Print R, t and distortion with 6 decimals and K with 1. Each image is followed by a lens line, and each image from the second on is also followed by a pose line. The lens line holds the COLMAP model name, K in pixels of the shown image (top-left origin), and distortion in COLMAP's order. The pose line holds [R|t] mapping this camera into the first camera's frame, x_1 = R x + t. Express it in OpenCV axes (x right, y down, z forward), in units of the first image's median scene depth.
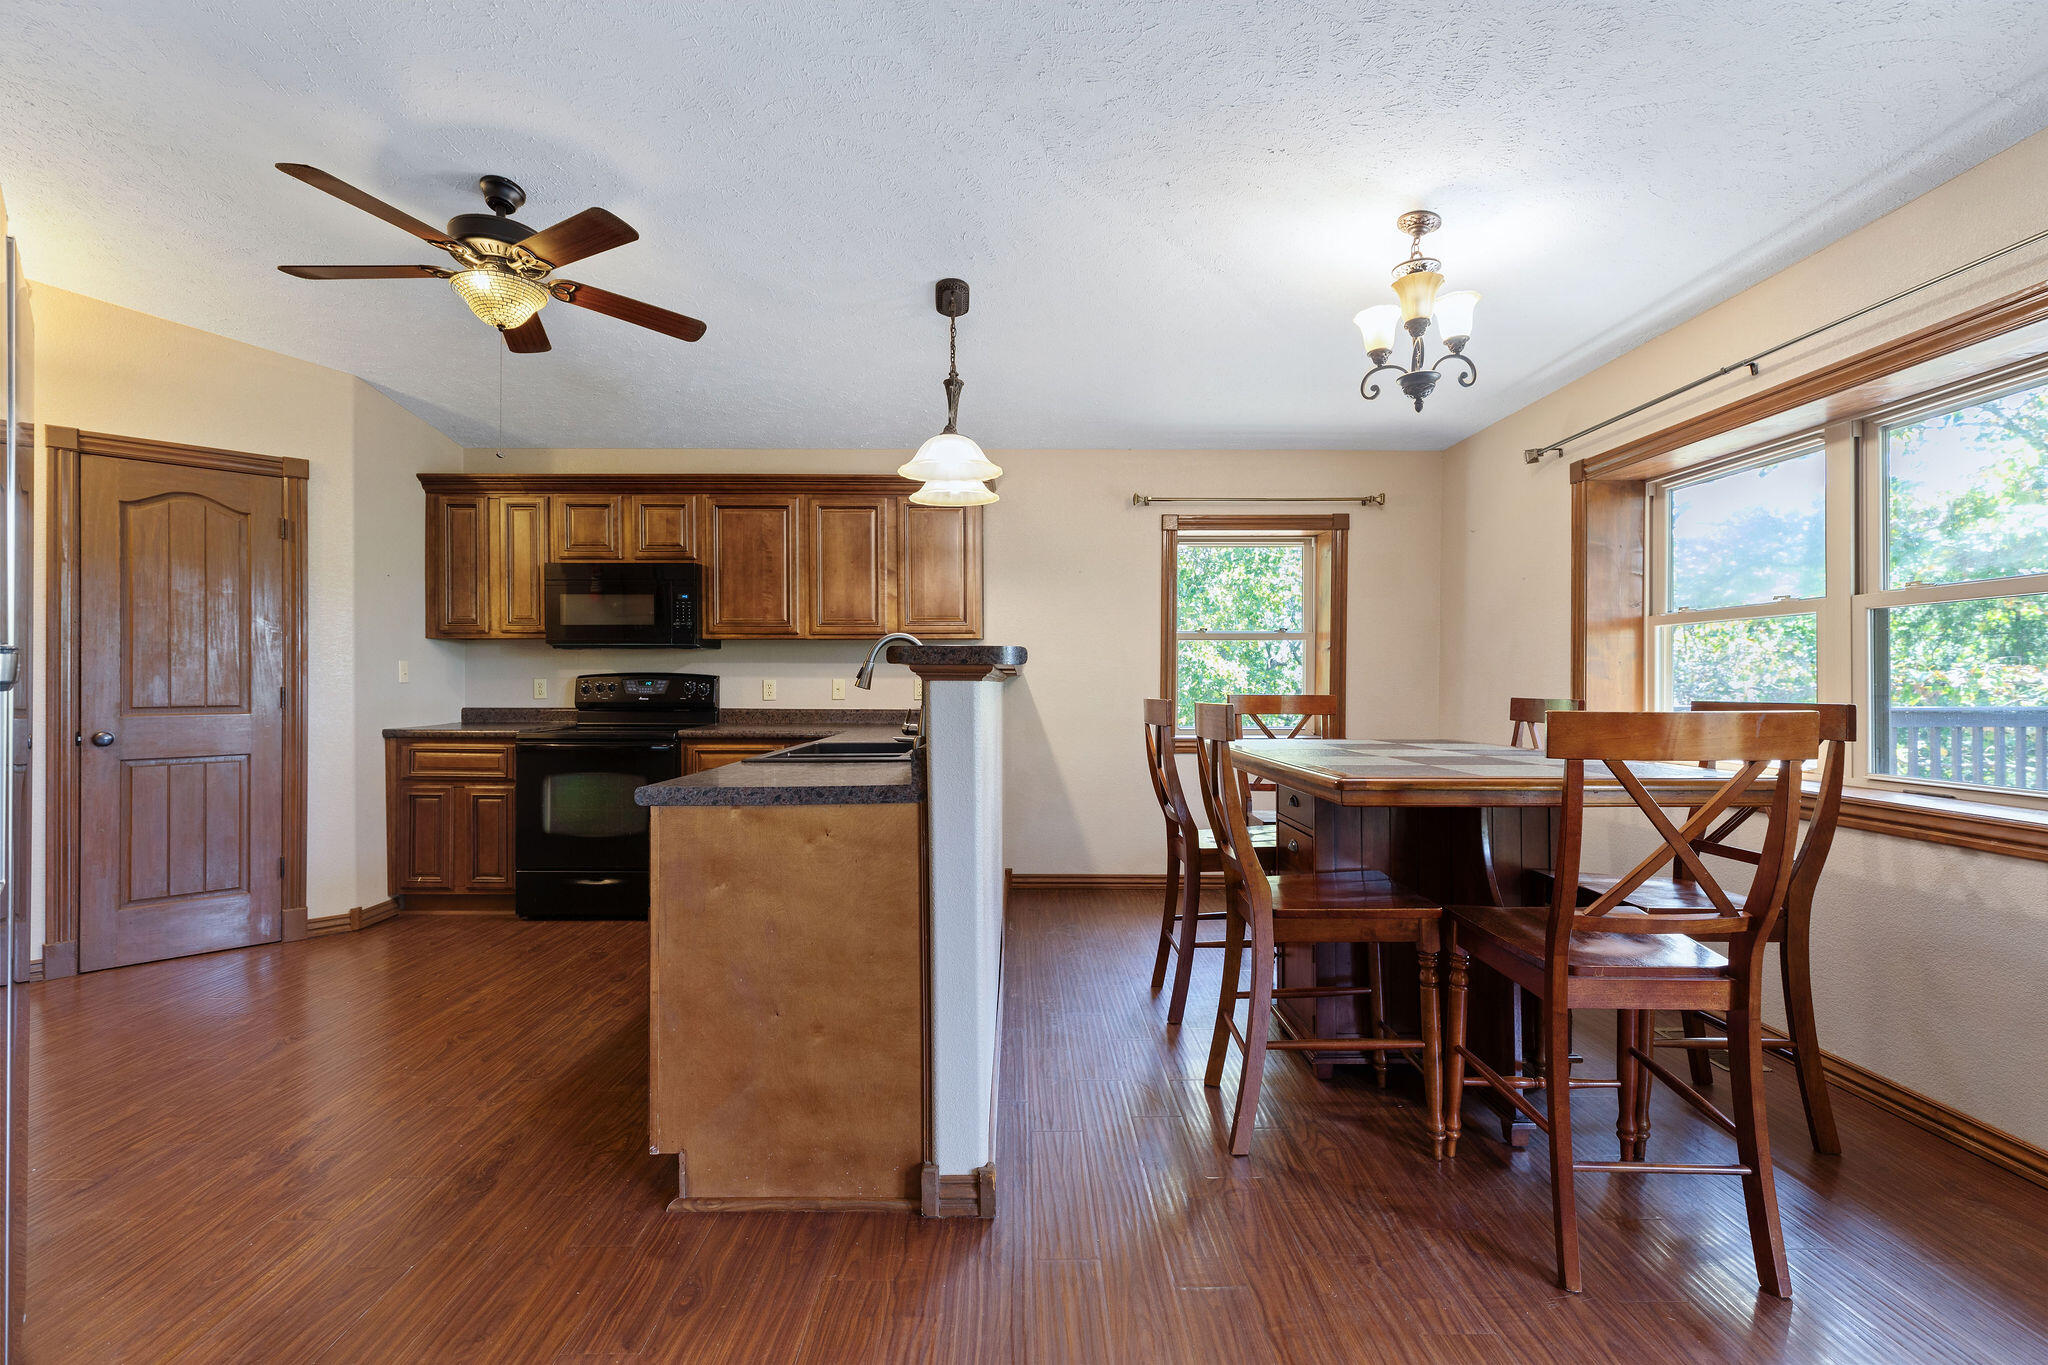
lens RADIAL K [[931.0, 0, 1029.5], [0, 931.0, 673.3], [0, 0, 1]] dist [0.015375, 0.000622]
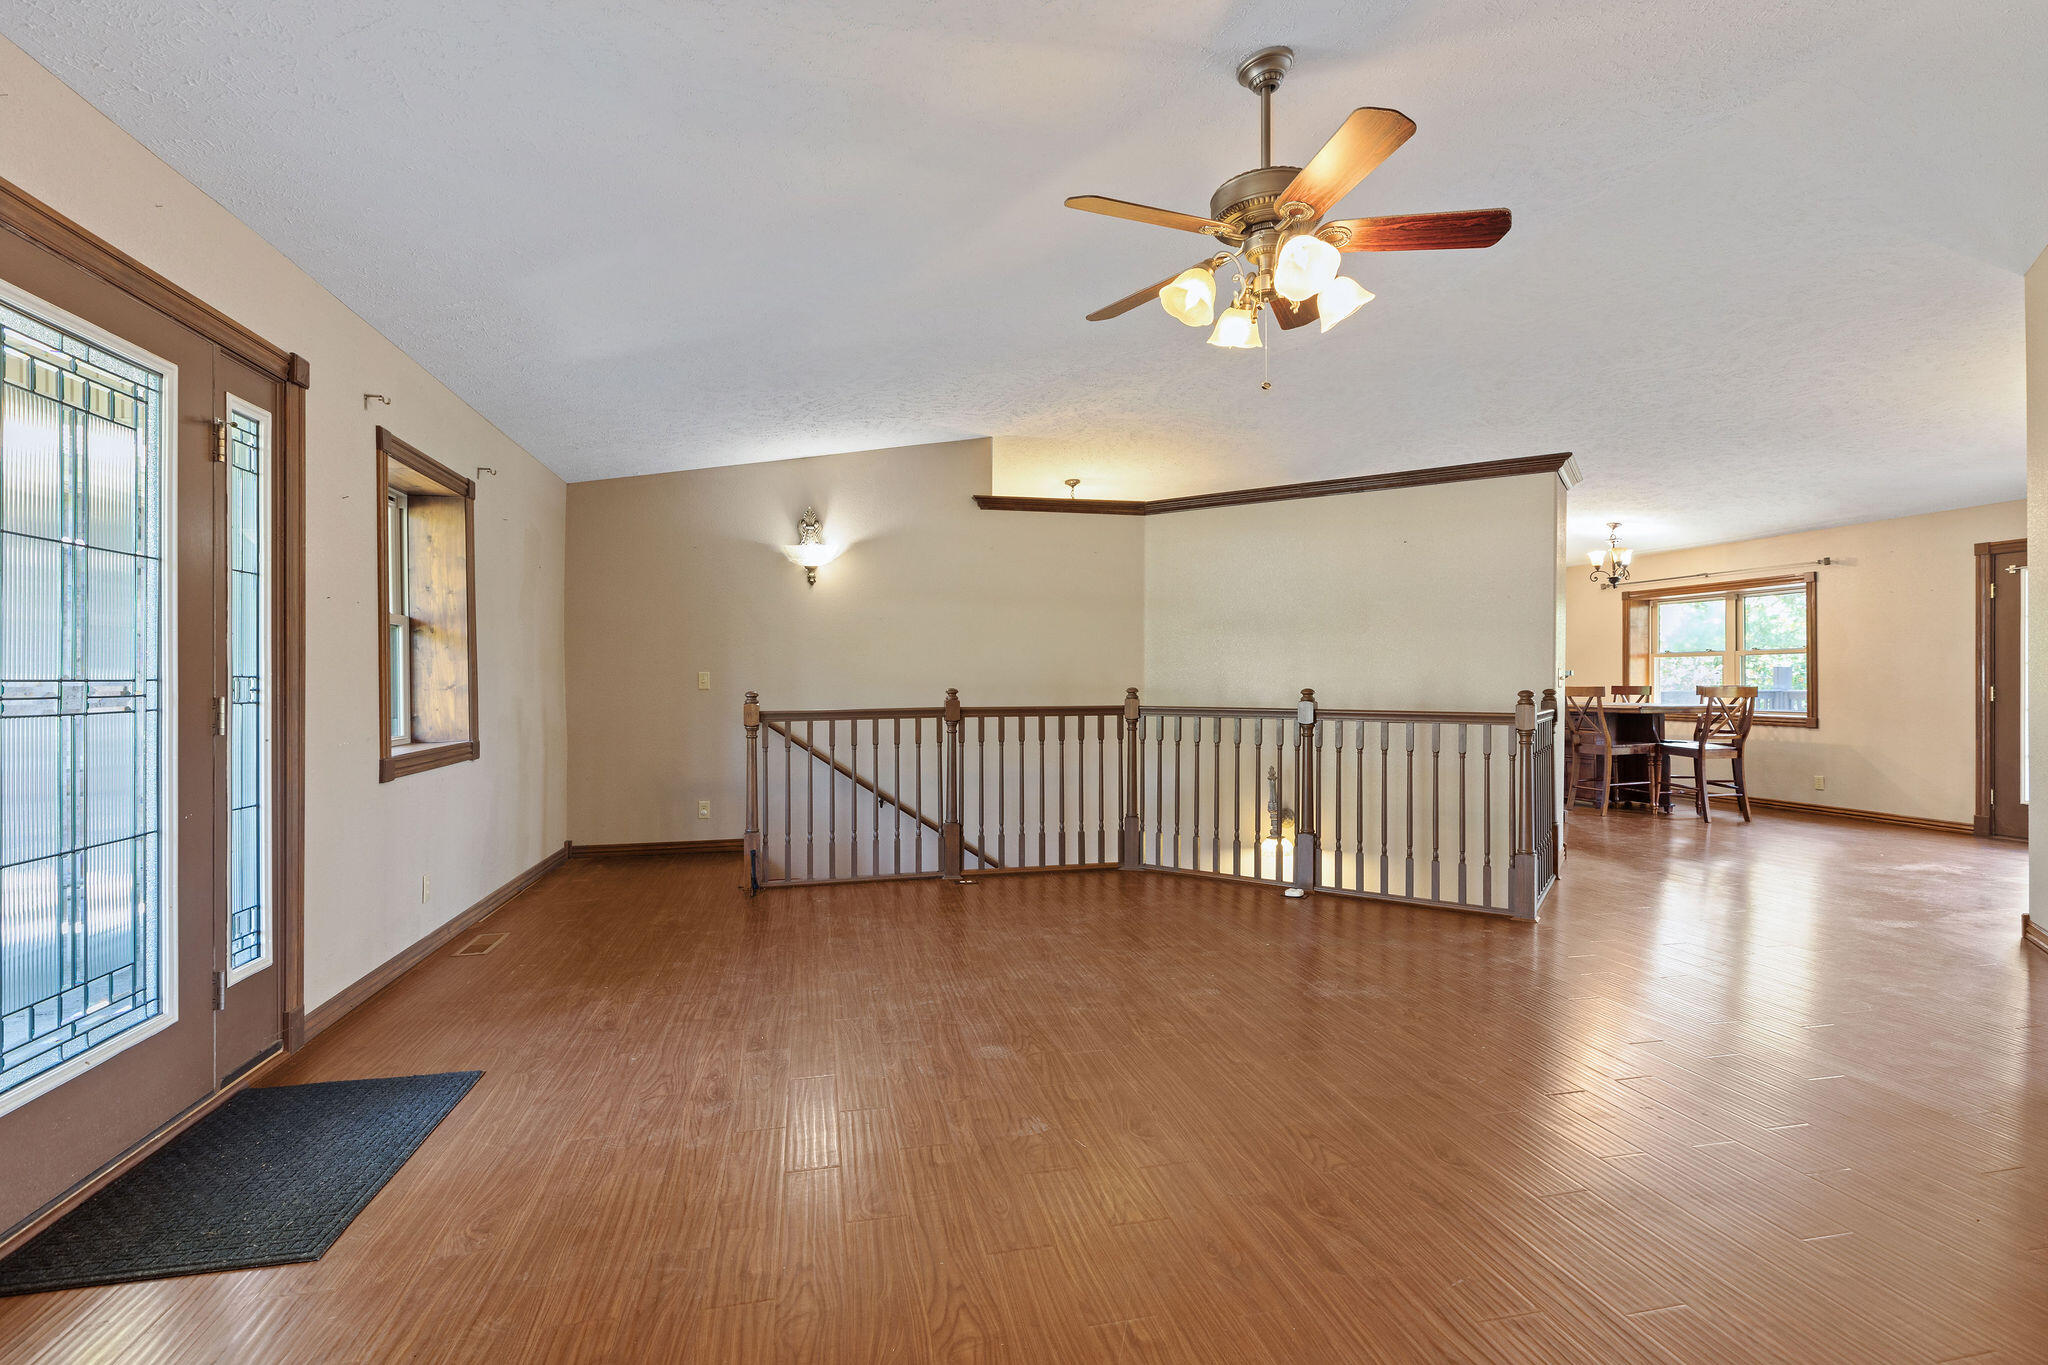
lens RADIAL K [[931.0, 0, 1003.8], [0, 931.0, 683.1], [0, 0, 1]] dist [0.015375, 0.000622]
pose [[0.983382, -0.007915, 0.181377, -1.976787], [0.004908, 0.999843, 0.017025, -0.038952], [-0.181484, -0.015852, 0.983266, -1.540591]]
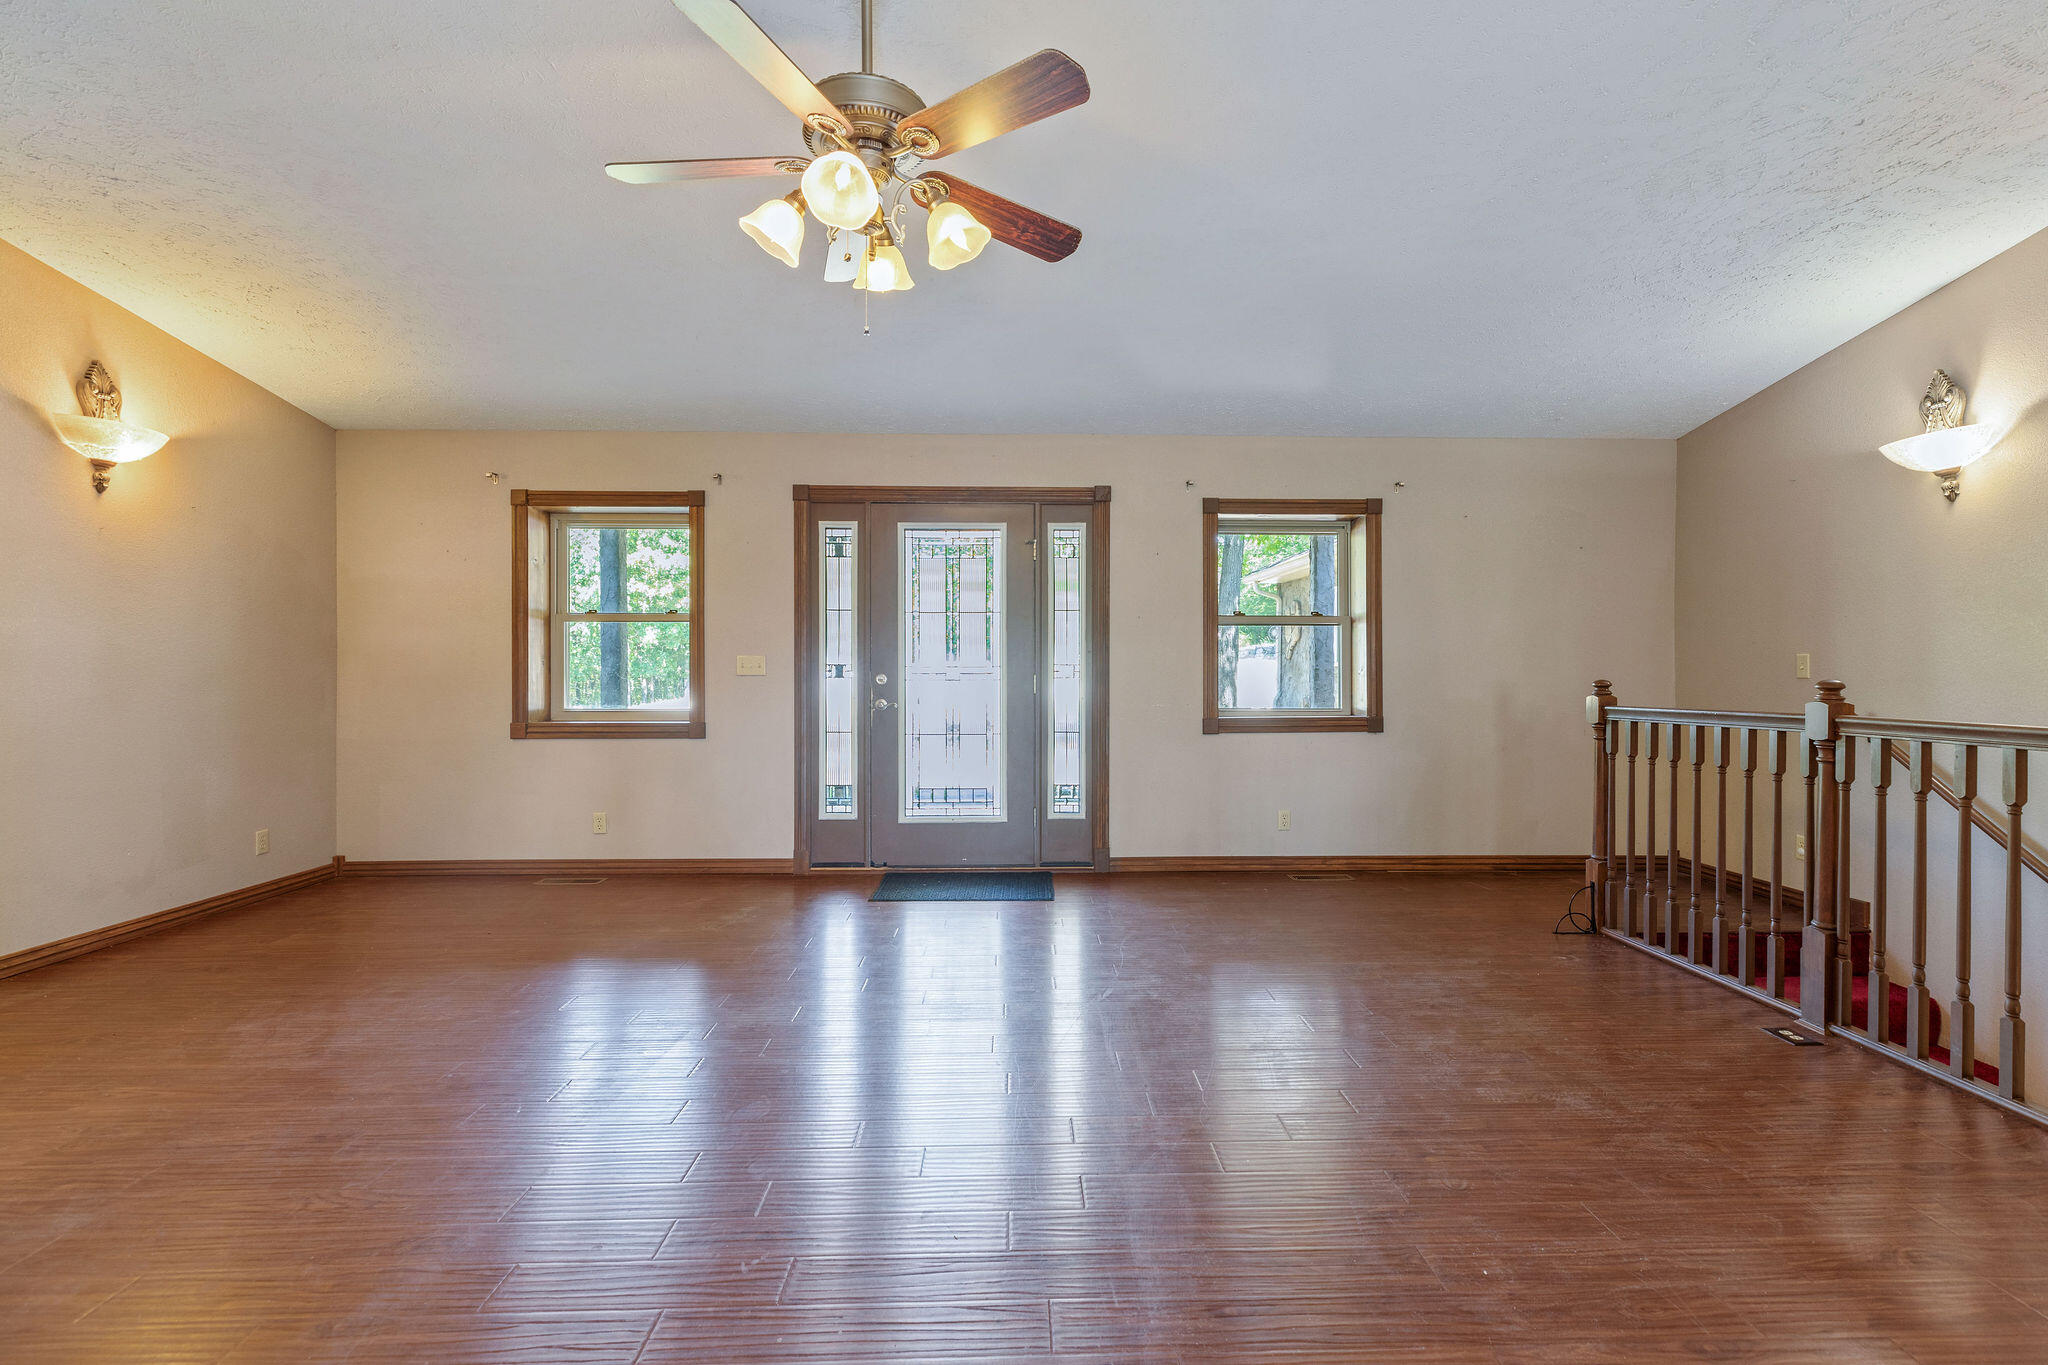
lens RADIAL K [[931.0, 0, 1020.4], [0, 931.0, 689.0], [0, 0, 1]] dist [0.015375, 0.000622]
pose [[-0.004263, 0.016709, -0.999851, 0.914375], [0.012440, 0.999784, 0.016654, 0.007982], [0.999914, -0.012367, -0.004470, 0.746468]]
